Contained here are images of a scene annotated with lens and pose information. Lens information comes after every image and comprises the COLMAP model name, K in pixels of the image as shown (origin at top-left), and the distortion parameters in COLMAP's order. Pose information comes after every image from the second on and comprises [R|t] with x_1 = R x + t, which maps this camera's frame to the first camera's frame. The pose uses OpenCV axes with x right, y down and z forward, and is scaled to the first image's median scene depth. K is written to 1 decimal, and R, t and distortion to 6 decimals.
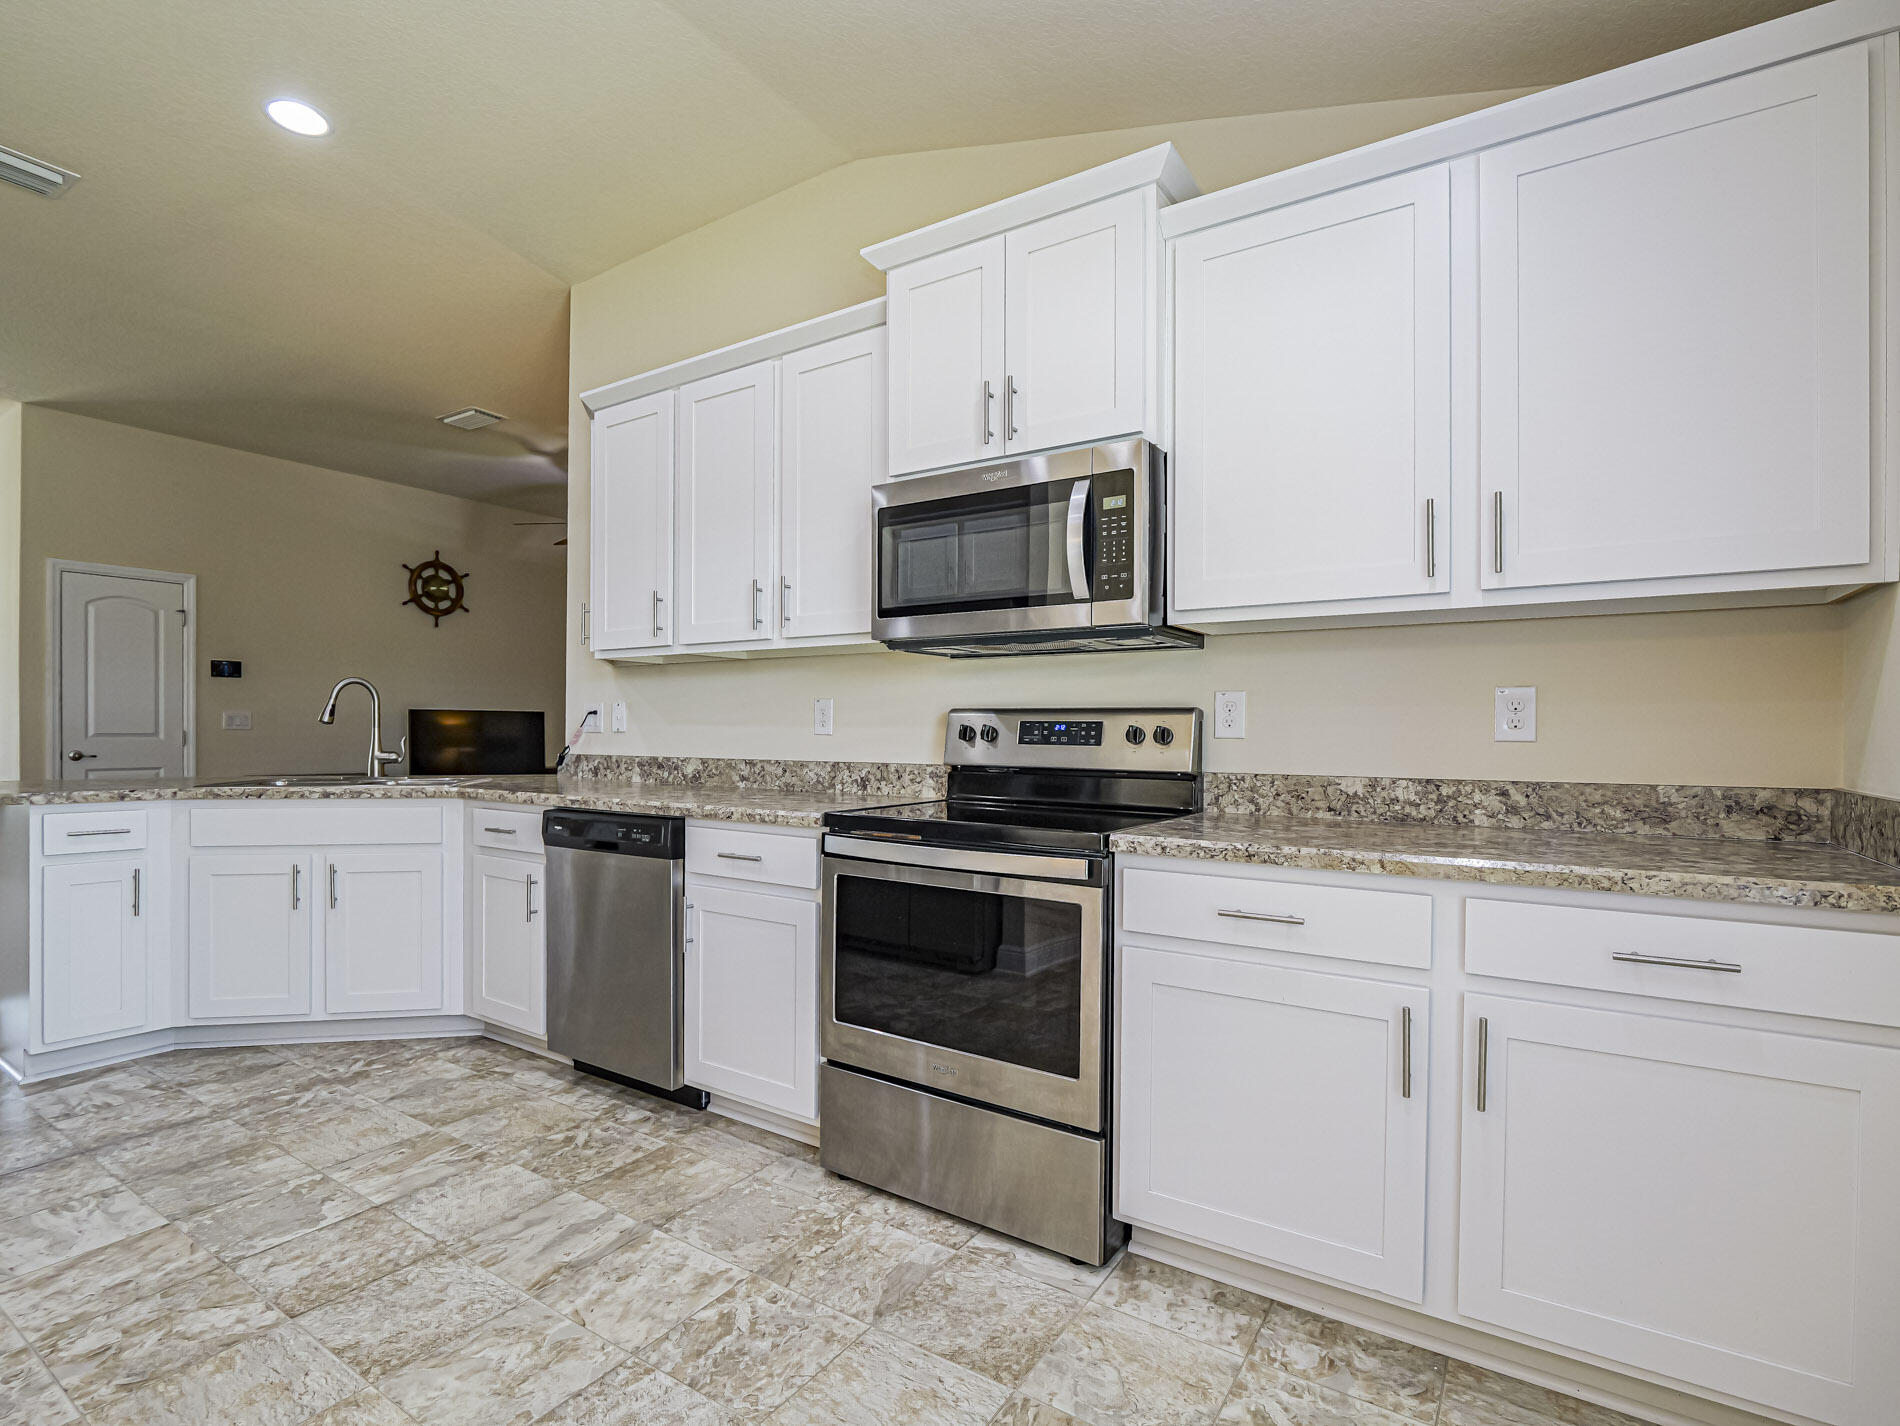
lens RADIAL K [[921.8, 0, 937.9], [0, 921.8, 726.1], [0, 0, 1]] dist [-0.000712, -0.002325]
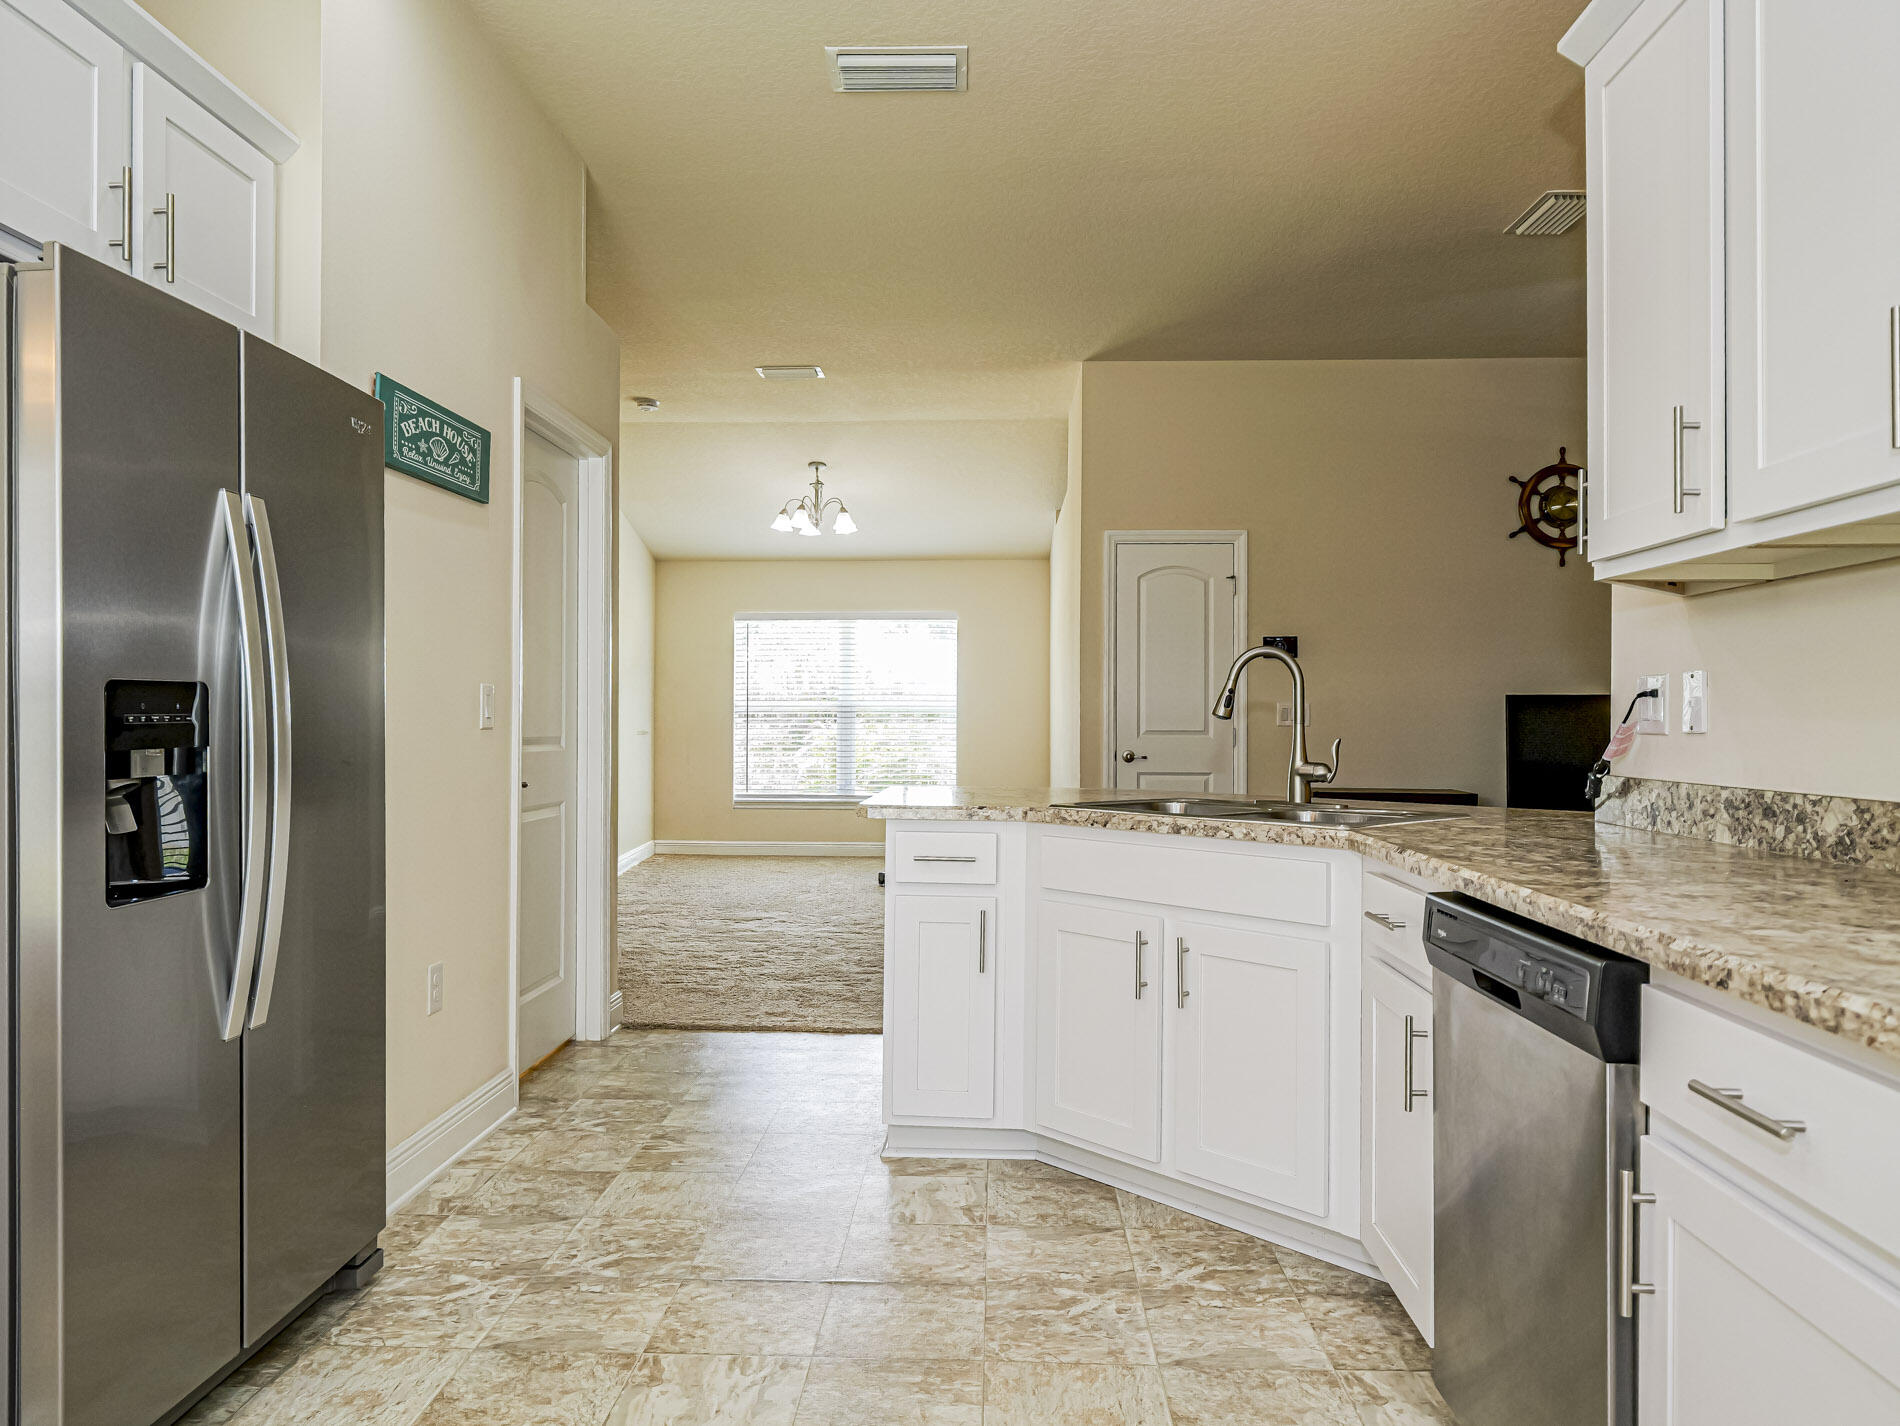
lens RADIAL K [[1301.5, 0, 948.2], [0, 1301.5, 703.5], [0, 0, 1]] dist [-0.002213, 0.000864]
pose [[0.508156, -0.013716, -0.861156, 0.038991], [0.003000, 0.999895, -0.014155, -0.000702], [0.861260, 0.004609, 0.508143, 0.380312]]
